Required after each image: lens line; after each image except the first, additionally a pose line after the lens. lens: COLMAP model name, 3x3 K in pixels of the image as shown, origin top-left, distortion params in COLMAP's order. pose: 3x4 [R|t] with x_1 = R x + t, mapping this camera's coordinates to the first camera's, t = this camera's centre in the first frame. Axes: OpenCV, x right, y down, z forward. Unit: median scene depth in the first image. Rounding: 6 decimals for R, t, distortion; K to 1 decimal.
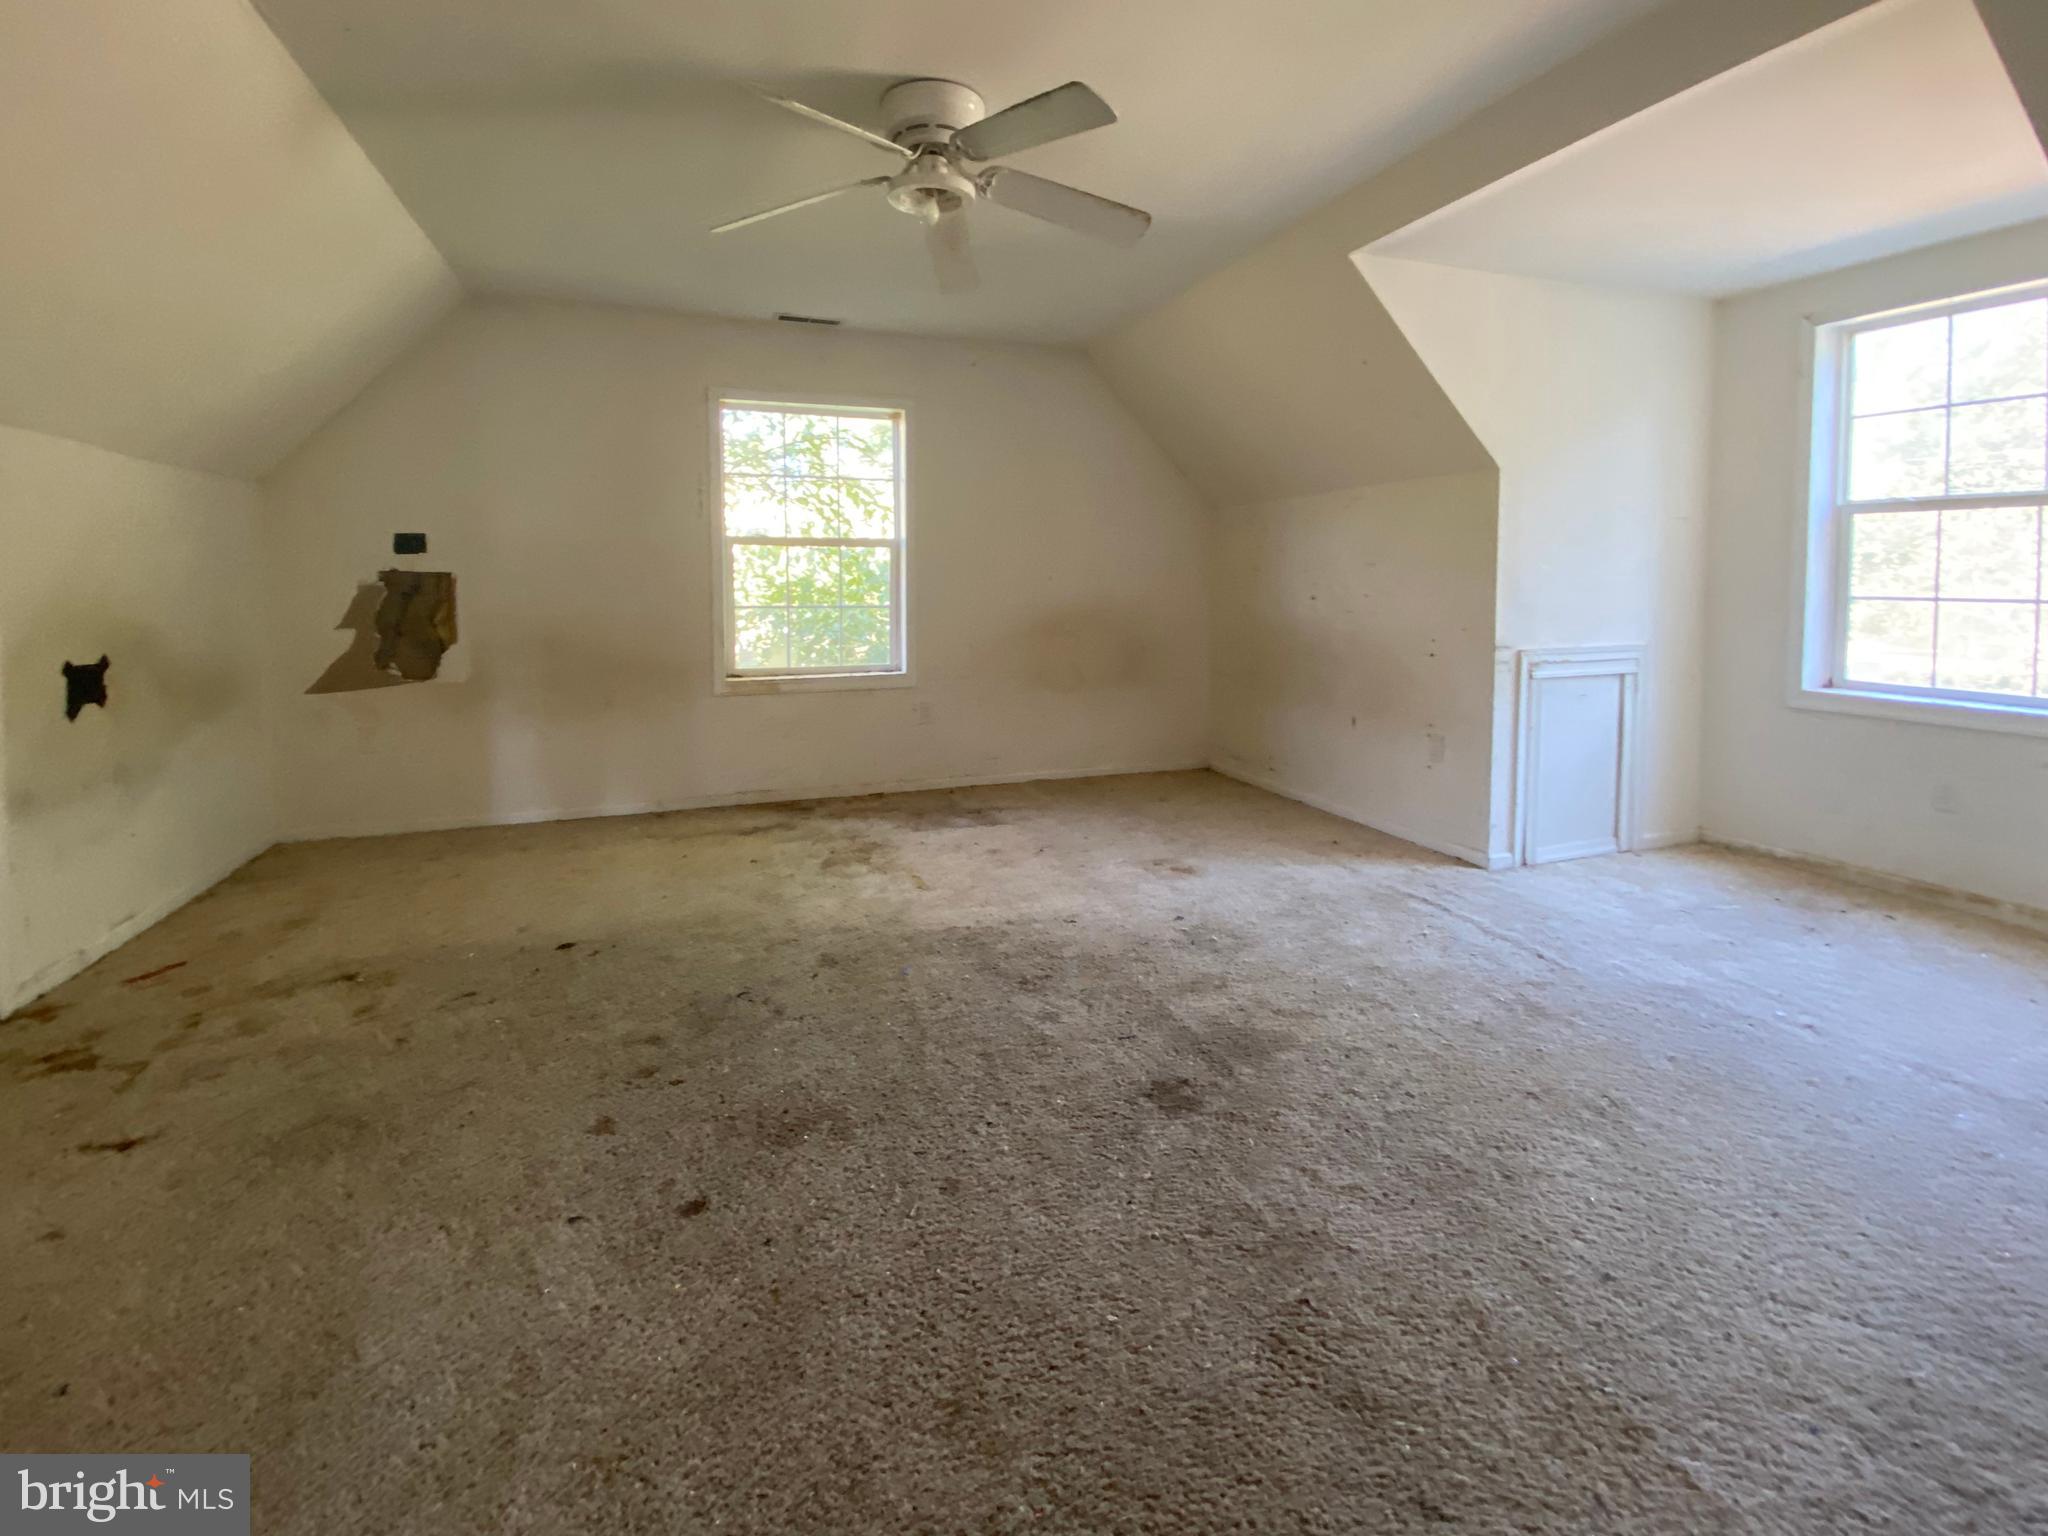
lens RADIAL K [[833.8, 0, 1018.7], [0, 833.8, 769.5], [0, 0, 1]] dist [0.018984, -0.019349]
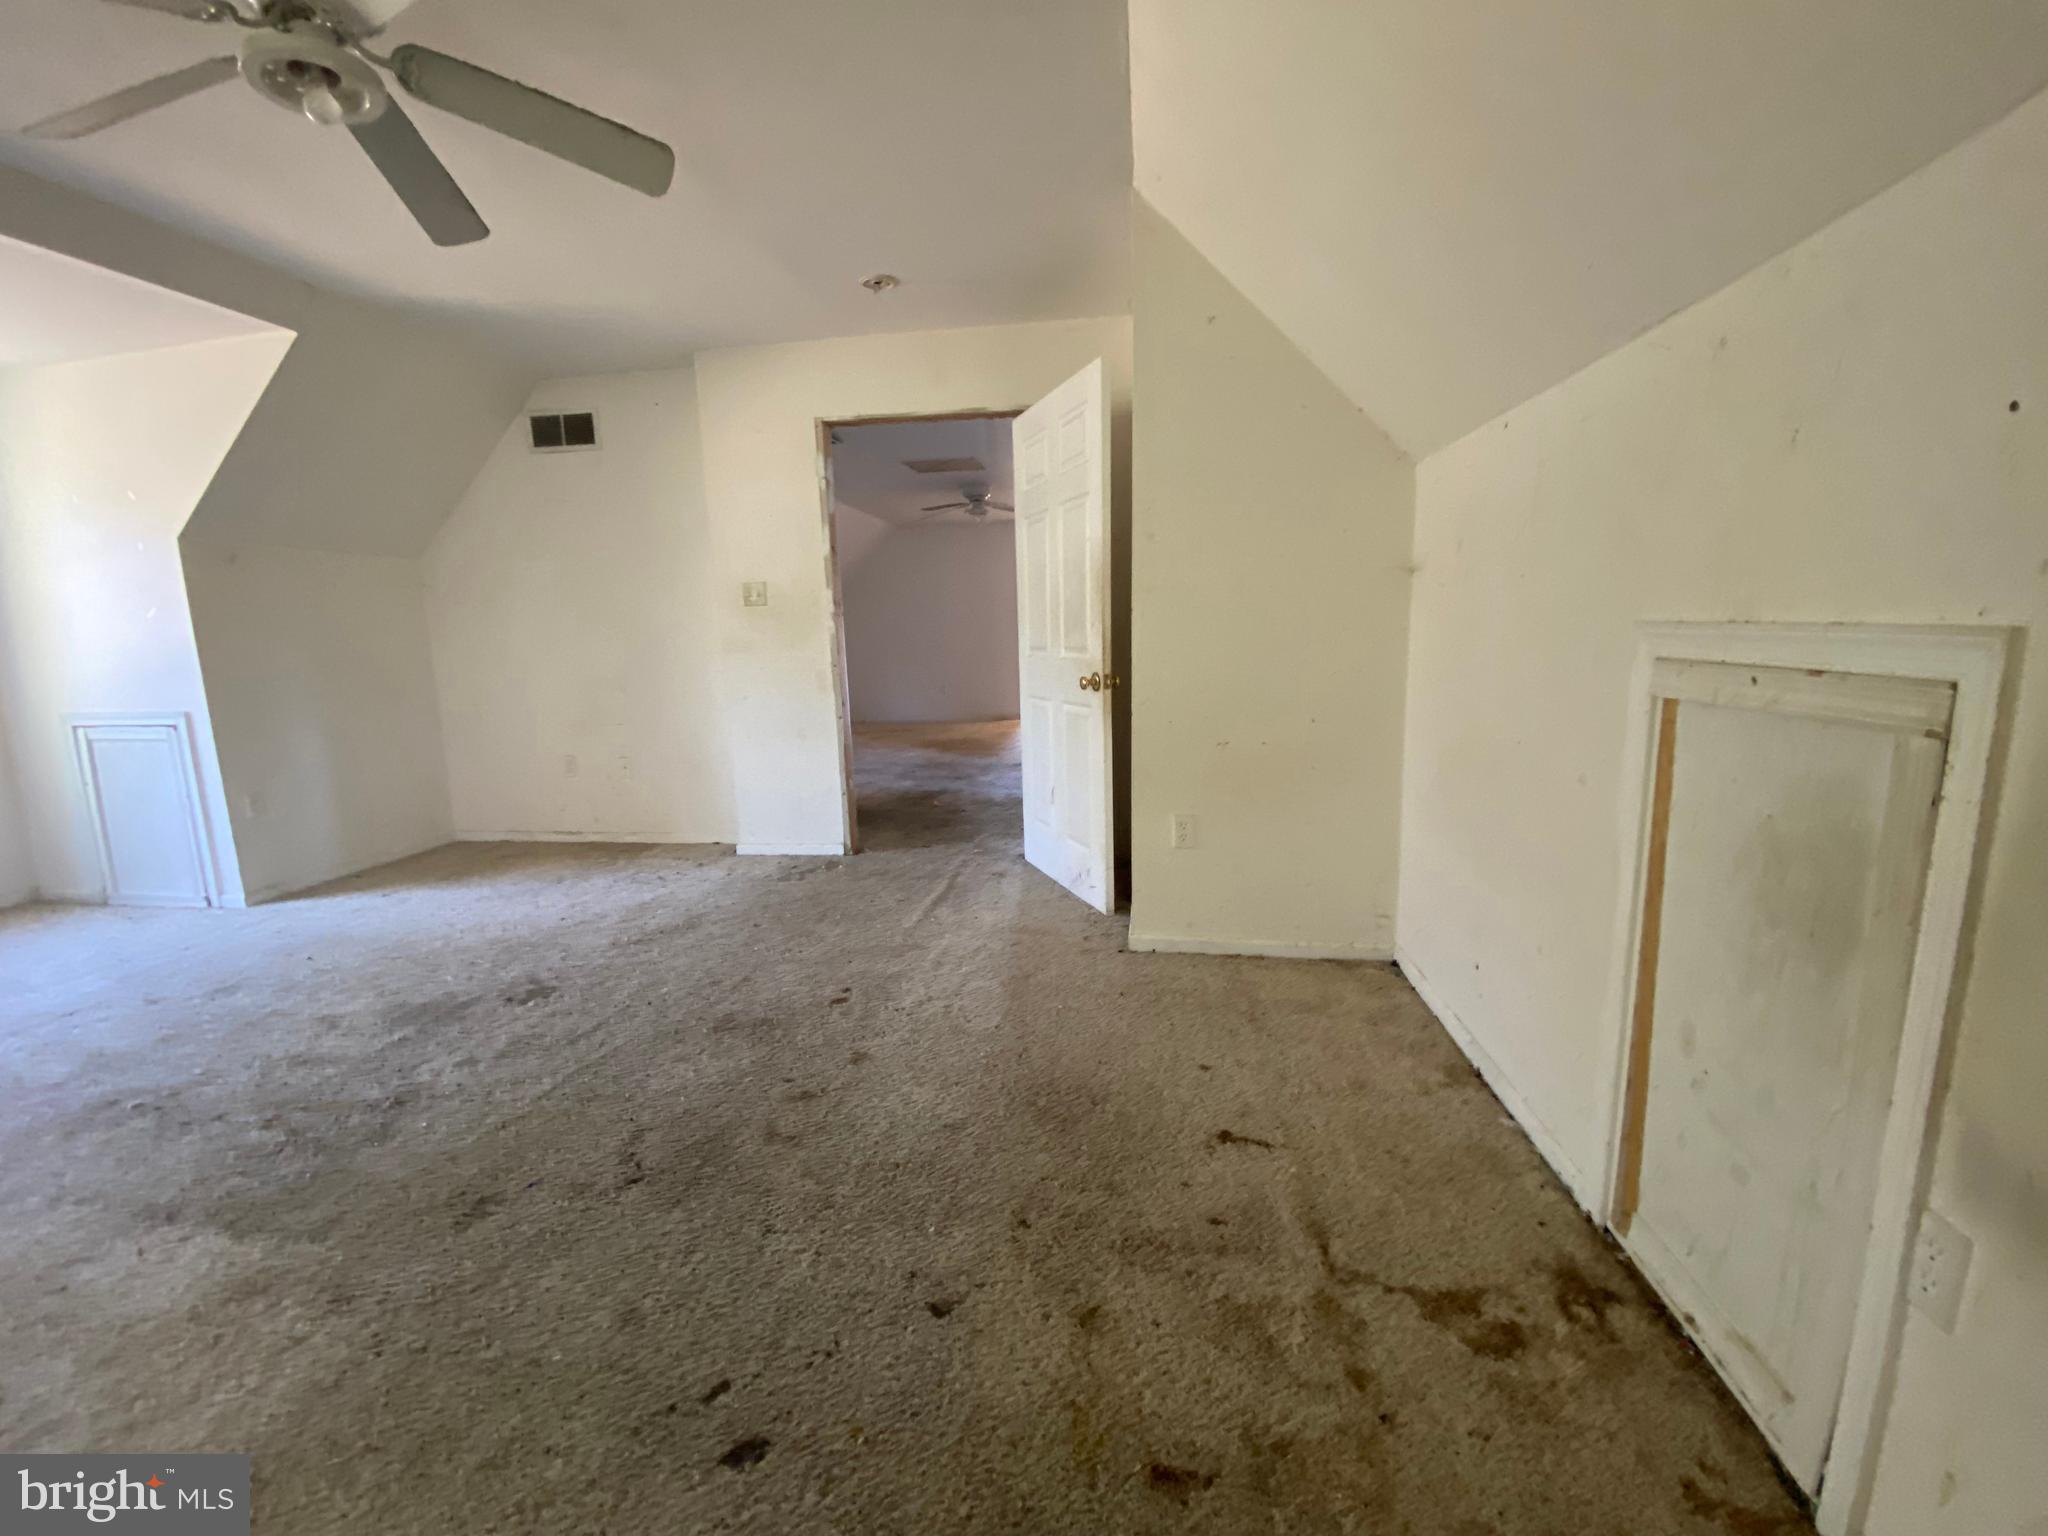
lens RADIAL K [[833.8, 0, 1018.7], [0, 833.8, 769.5], [0, 0, 1]] dist [0.018984, -0.019349]
pose [[-0.876292, -0.056320, 0.478477, -1.010042], [0.129715, 0.928889, 0.346900, -0.296877], [-0.463989, 0.366051, -0.806672, 1.374421]]
